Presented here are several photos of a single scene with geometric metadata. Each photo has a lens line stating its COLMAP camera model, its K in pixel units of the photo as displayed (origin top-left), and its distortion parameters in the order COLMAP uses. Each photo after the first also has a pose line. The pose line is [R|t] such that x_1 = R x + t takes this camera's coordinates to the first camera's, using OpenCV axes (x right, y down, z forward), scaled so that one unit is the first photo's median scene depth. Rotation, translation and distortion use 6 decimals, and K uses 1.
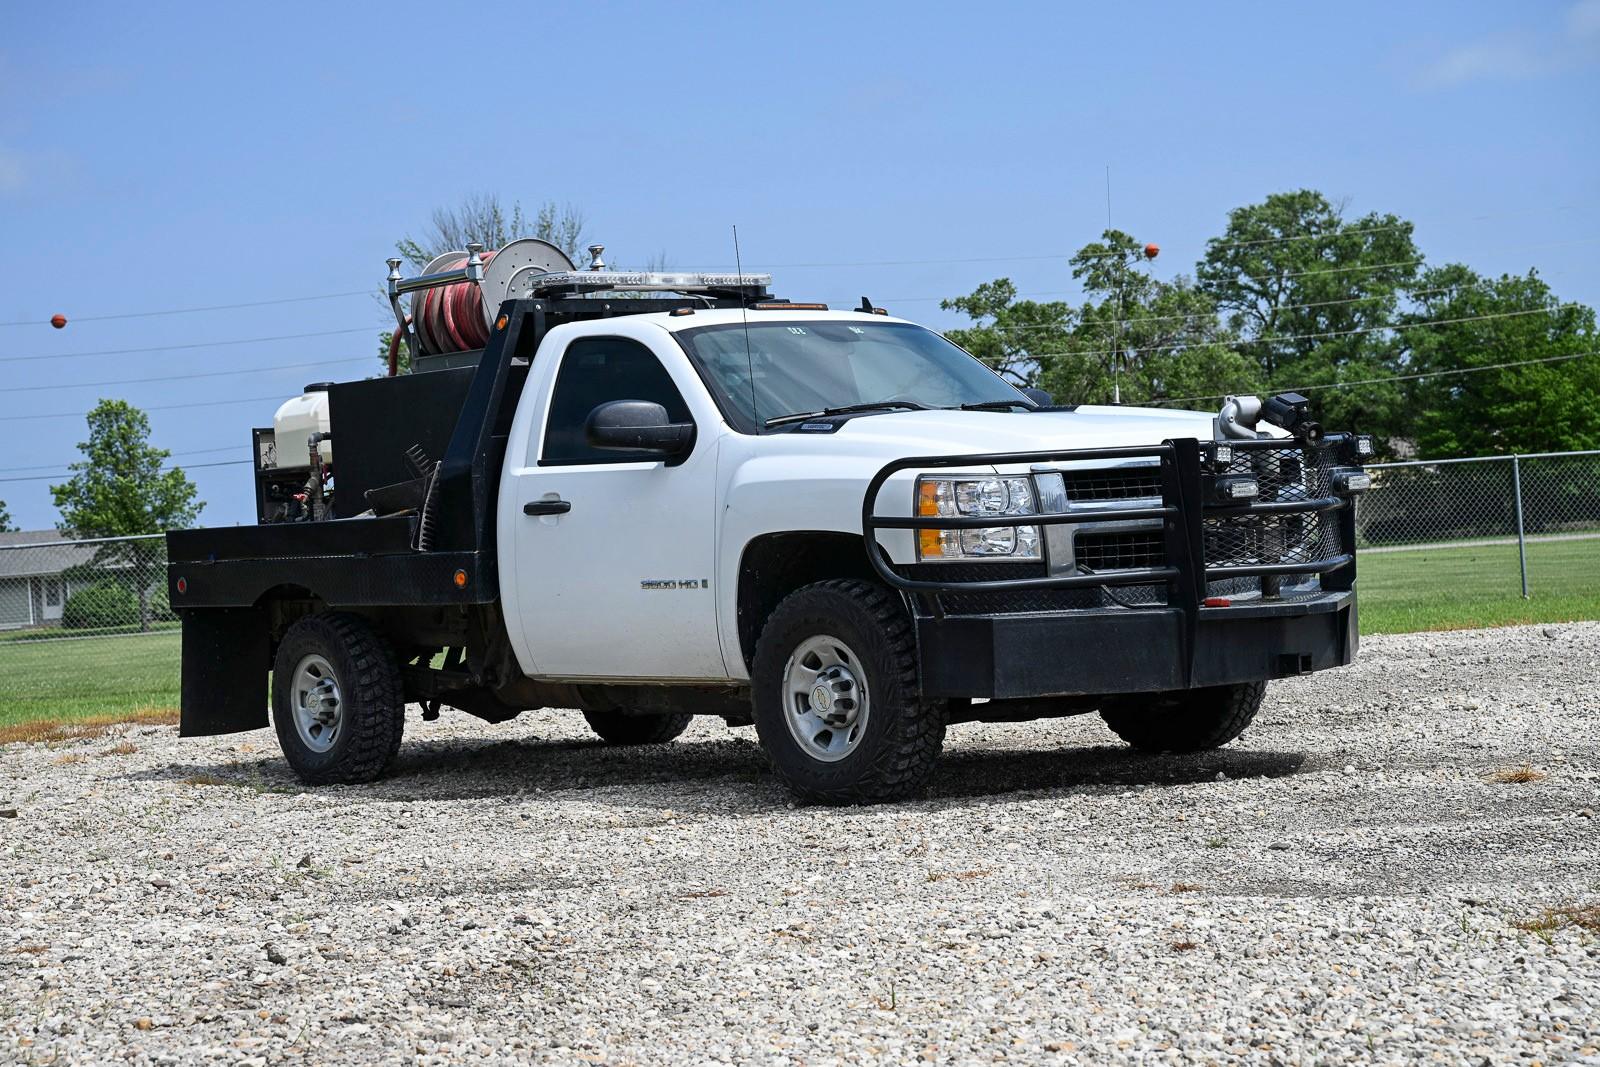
lens RADIAL K [[3140.0, 0, 800.0], [0, 3140.0, 533.5], [0, 0, 1]] dist [0.058626, -0.482898]
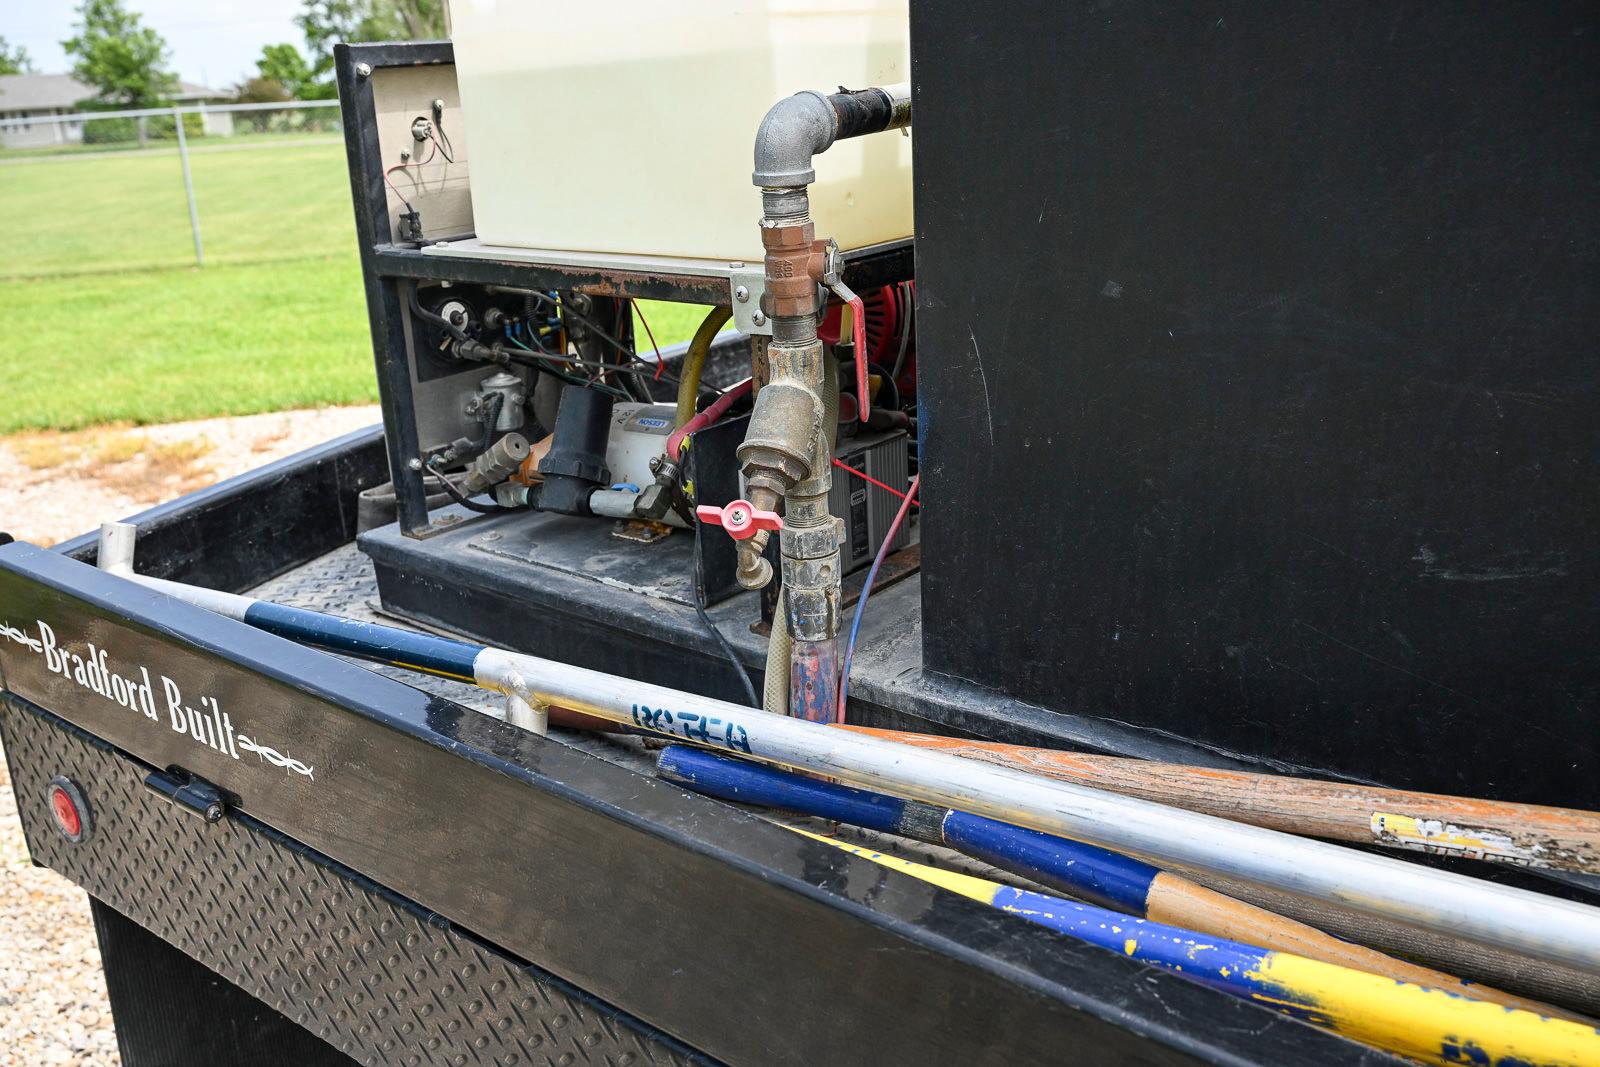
lens RADIAL K [[1639.5, 0, 800.0], [0, 1639.5, 533.5], [0, 0, 1]] dist [-0.002215, 0.016938]
pose [[0.986350, -0.074111, 0.147044, -0.040497], [0.028788, 0.956850, 0.289153, -0.008429], [-0.162128, -0.280973, 0.945922, 0.220907]]
